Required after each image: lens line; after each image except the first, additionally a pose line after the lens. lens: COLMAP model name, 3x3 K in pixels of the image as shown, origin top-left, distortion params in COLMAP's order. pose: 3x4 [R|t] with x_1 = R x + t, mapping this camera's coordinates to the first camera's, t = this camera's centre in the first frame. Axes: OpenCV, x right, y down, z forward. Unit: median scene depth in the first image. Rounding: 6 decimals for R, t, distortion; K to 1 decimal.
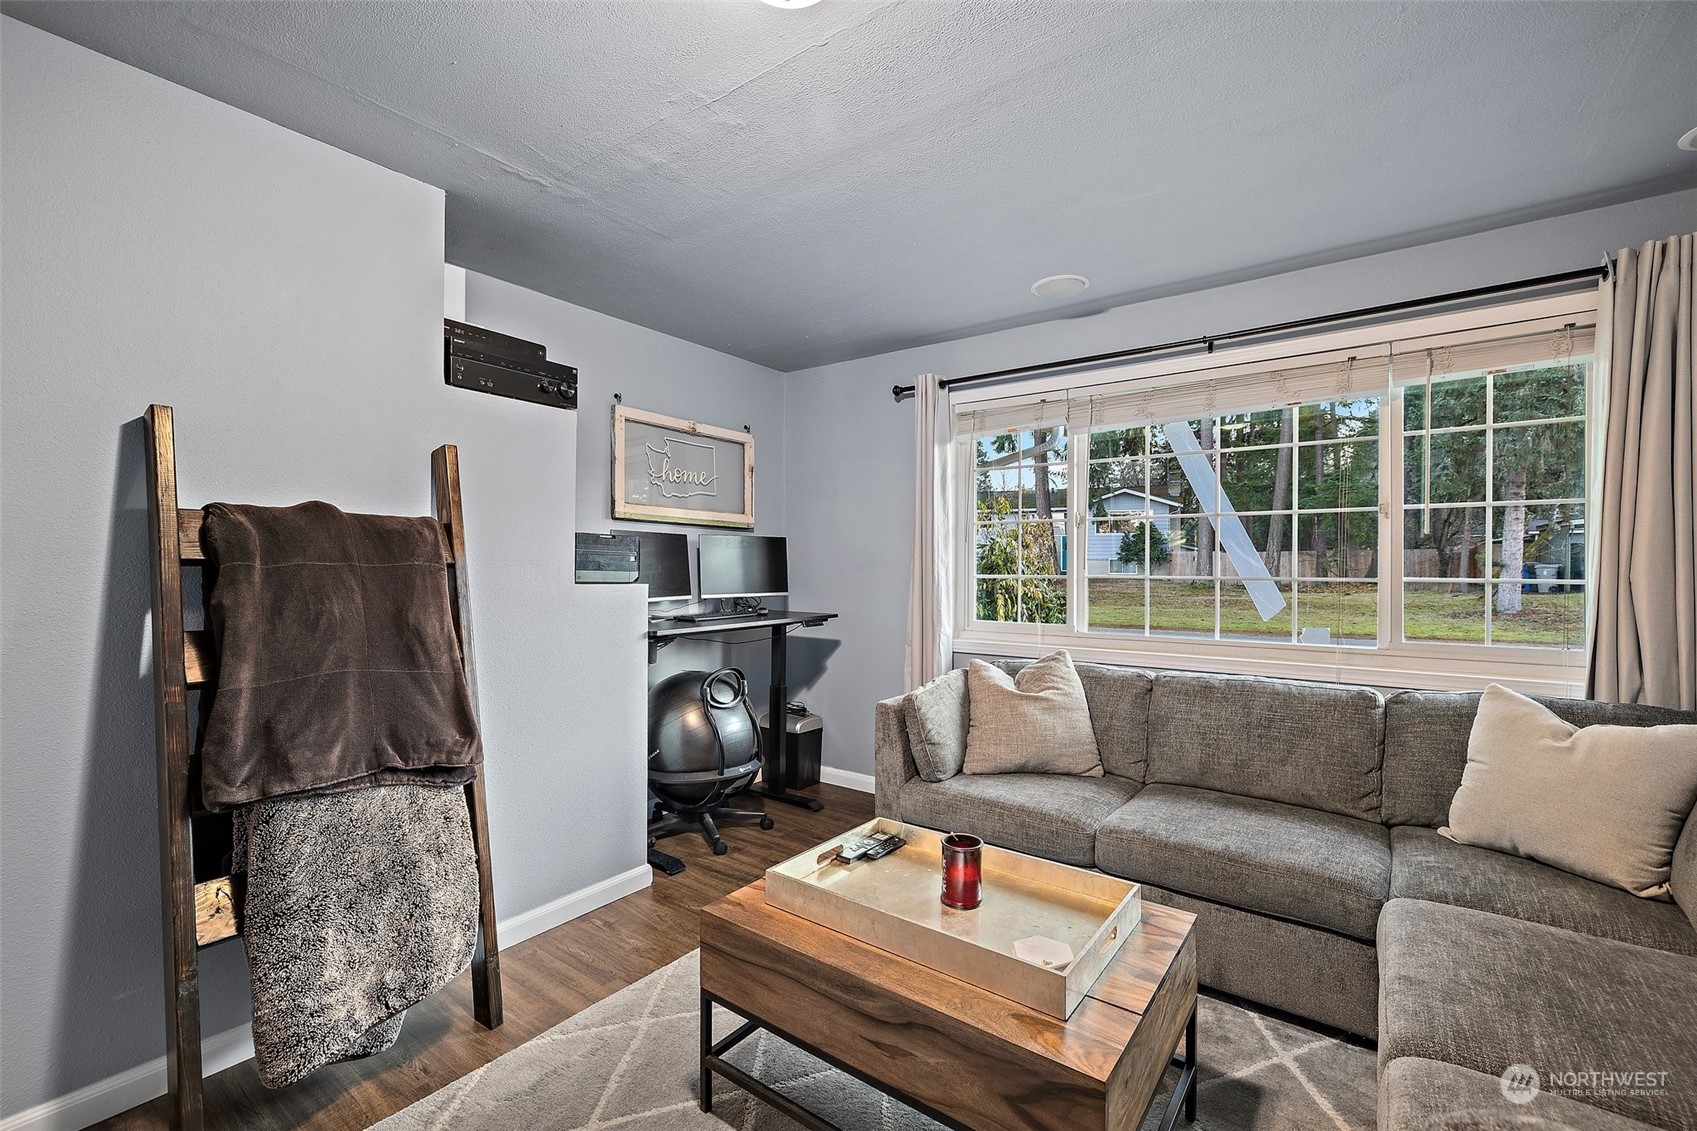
lens RADIAL K [[722.5, 0, 852.9], [0, 722.5, 571.0], [0, 0, 1]] dist [-0.000341, -0.000147]
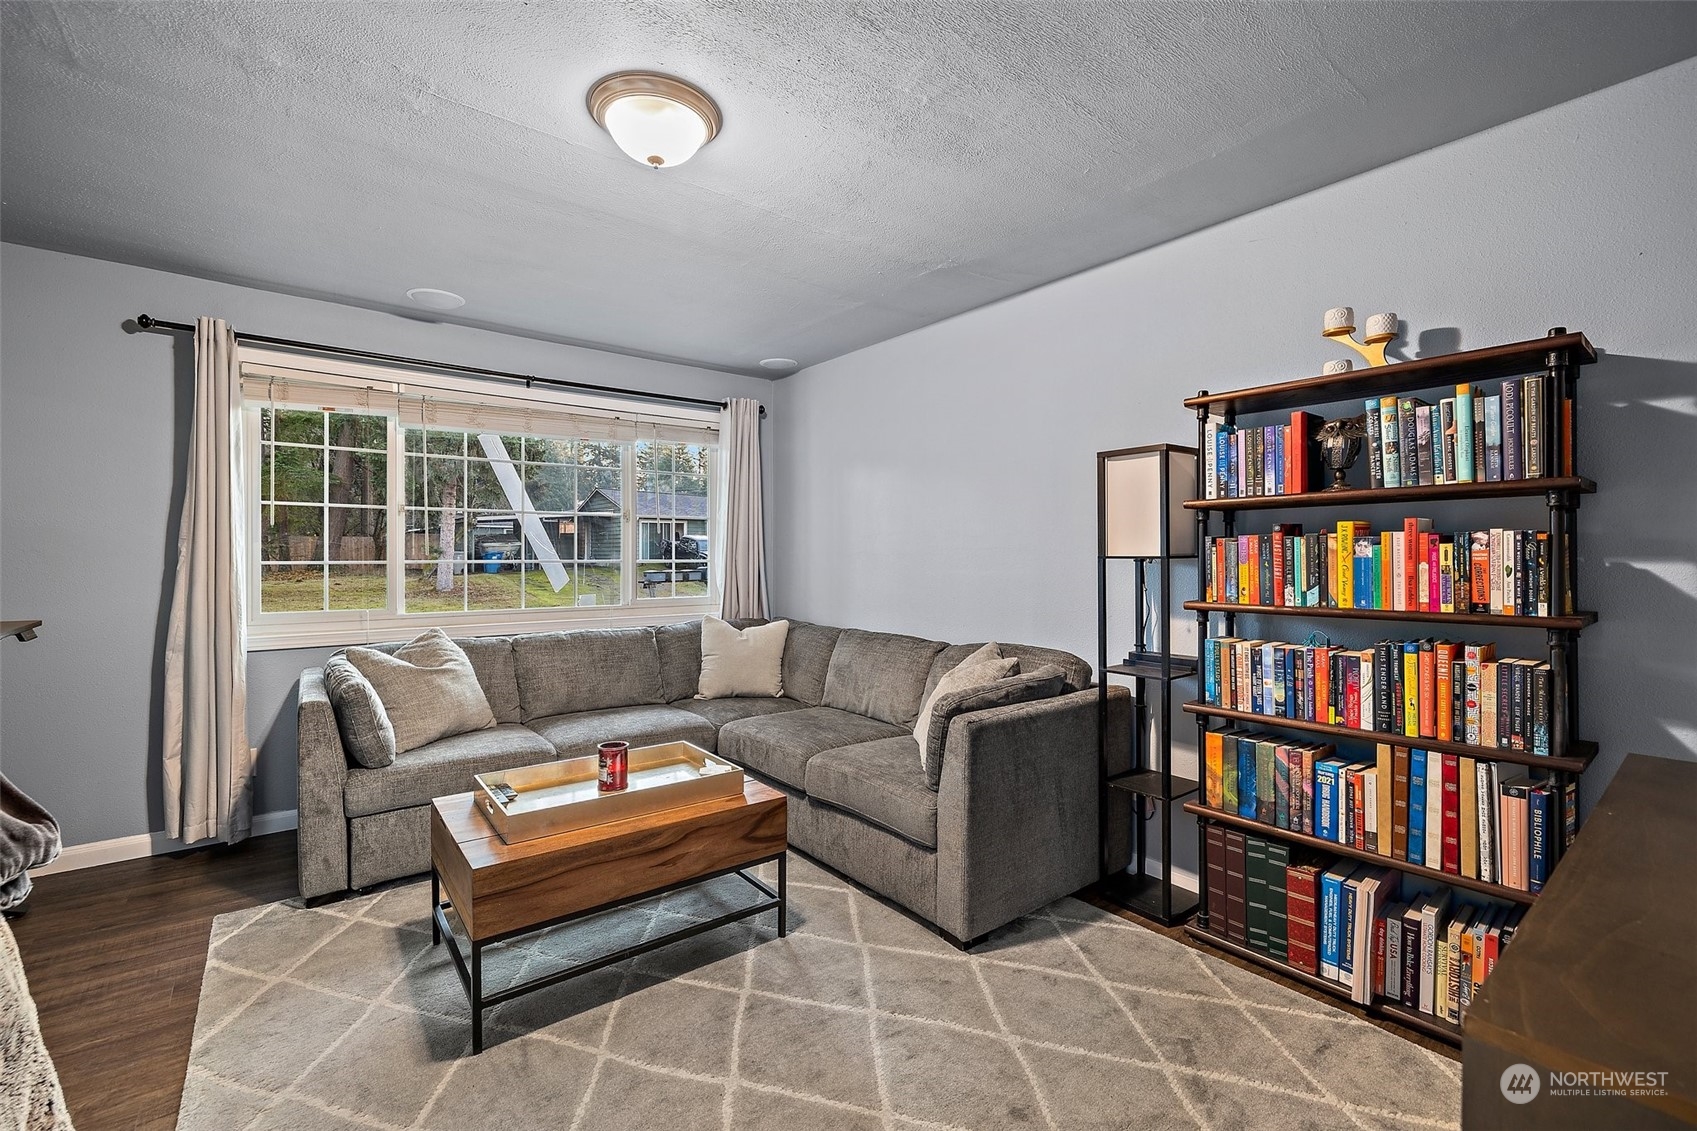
lens RADIAL K [[722.5, 0, 859.0], [0, 722.5, 554.9], [0, 0, 1]] dist [-0.000341, -0.000147]
pose [[0.256905, -0.000811, 0.966436, -0.656484], [0.005683, 0.999984, -0.000671, 0.003176], [-0.966420, 0.005664, 0.256906, 0.100870]]
